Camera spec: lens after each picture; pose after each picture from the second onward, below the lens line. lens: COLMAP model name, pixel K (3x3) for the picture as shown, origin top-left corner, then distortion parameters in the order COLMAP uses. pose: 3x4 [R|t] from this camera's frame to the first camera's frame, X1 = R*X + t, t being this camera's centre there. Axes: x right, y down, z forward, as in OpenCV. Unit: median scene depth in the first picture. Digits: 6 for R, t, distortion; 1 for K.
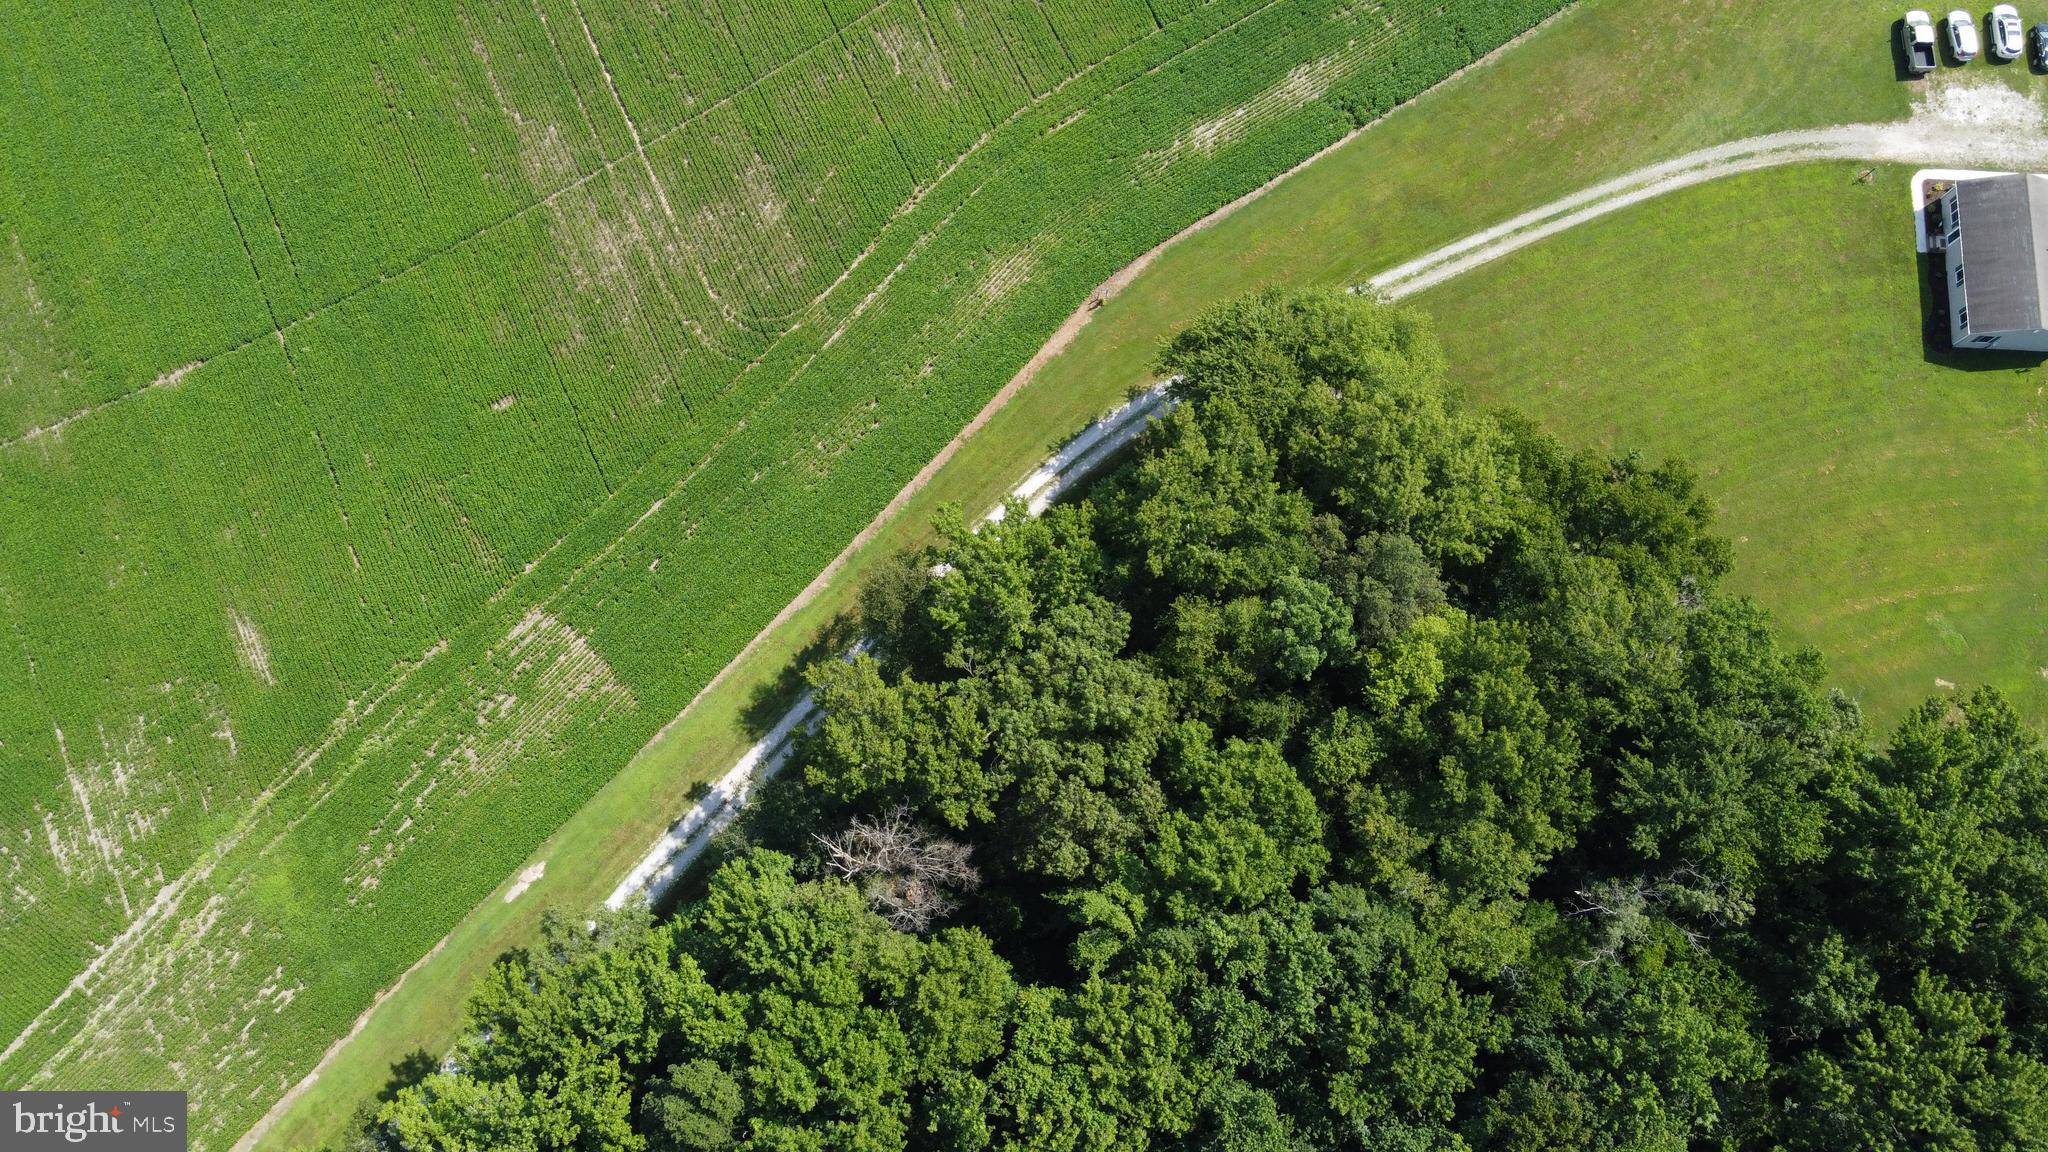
lens RADIAL K [[1556.0, 0, 1038.6], [0, 1556.0, 577.2], [0, 0, 1]] dist [-0.006225, 0.050331]
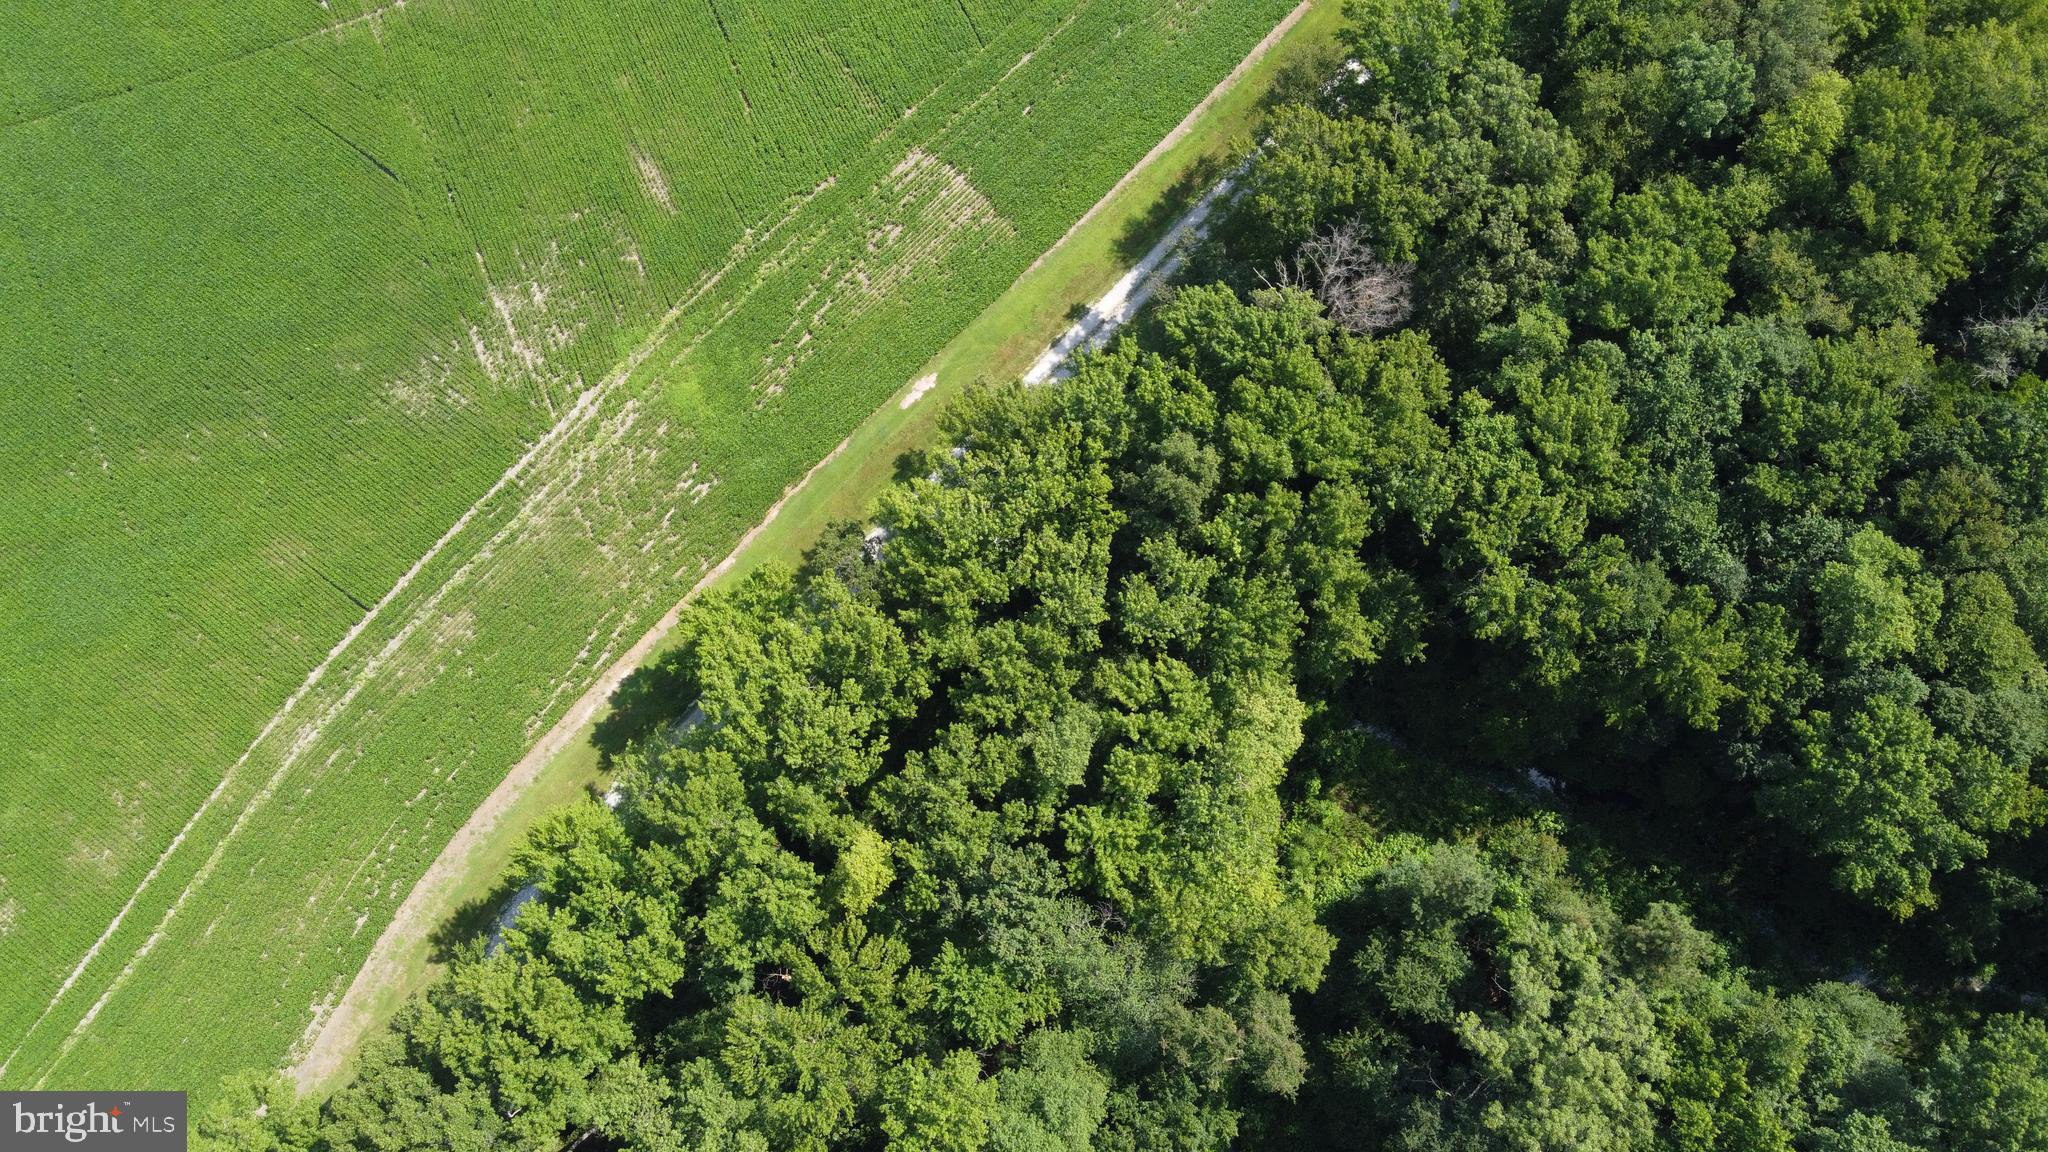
lens RADIAL K [[1556.0, 0, 1033.8], [0, 1556.0, 575.1], [0, 0, 1]] dist [-0.006225, 0.050331]
pose [[0.999978, 0.005896, 0.003028, -0.253910], [-0.005926, 0.999932, 0.010003, 0.311242], [-0.002969, -0.010021, 0.999945, -0.068338]]
